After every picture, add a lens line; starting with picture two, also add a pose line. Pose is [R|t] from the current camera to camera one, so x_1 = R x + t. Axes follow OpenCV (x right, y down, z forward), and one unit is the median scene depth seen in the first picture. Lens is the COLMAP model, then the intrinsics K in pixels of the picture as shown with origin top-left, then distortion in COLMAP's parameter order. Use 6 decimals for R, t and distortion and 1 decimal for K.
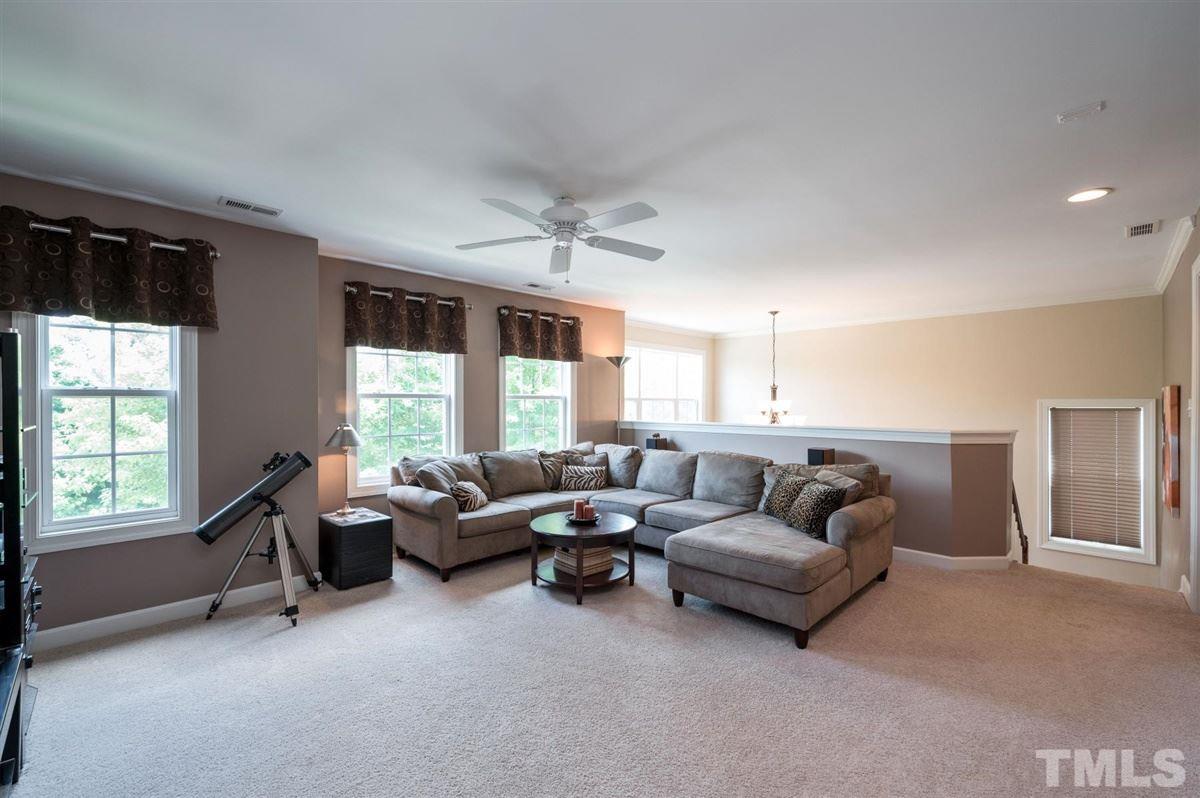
lens RADIAL K [[491.2, 0, 595.3], [0, 491.2, 404.9], [0, 0, 1]] dist [0.002370, 0.000175]
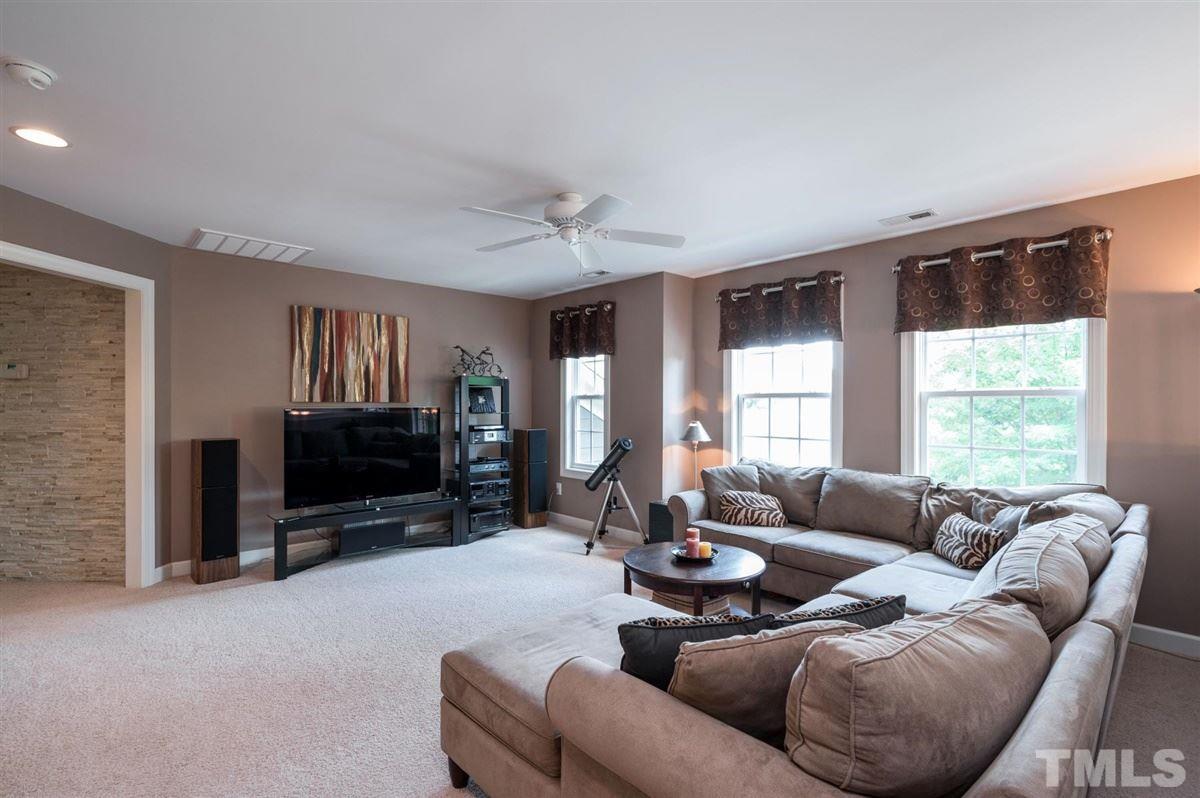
lens RADIAL K [[553.2, 0, 599.1], [0, 553.2, 402.6], [0, 0, 1]] dist [-0.000707, -0.000119]
pose [[-0.009597, 0.000965, -0.999953, 0.593683], [-0.000627, 0.999999, 0.000971, -0.004434], [0.999954, 0.000636, -0.009596, 0.606008]]
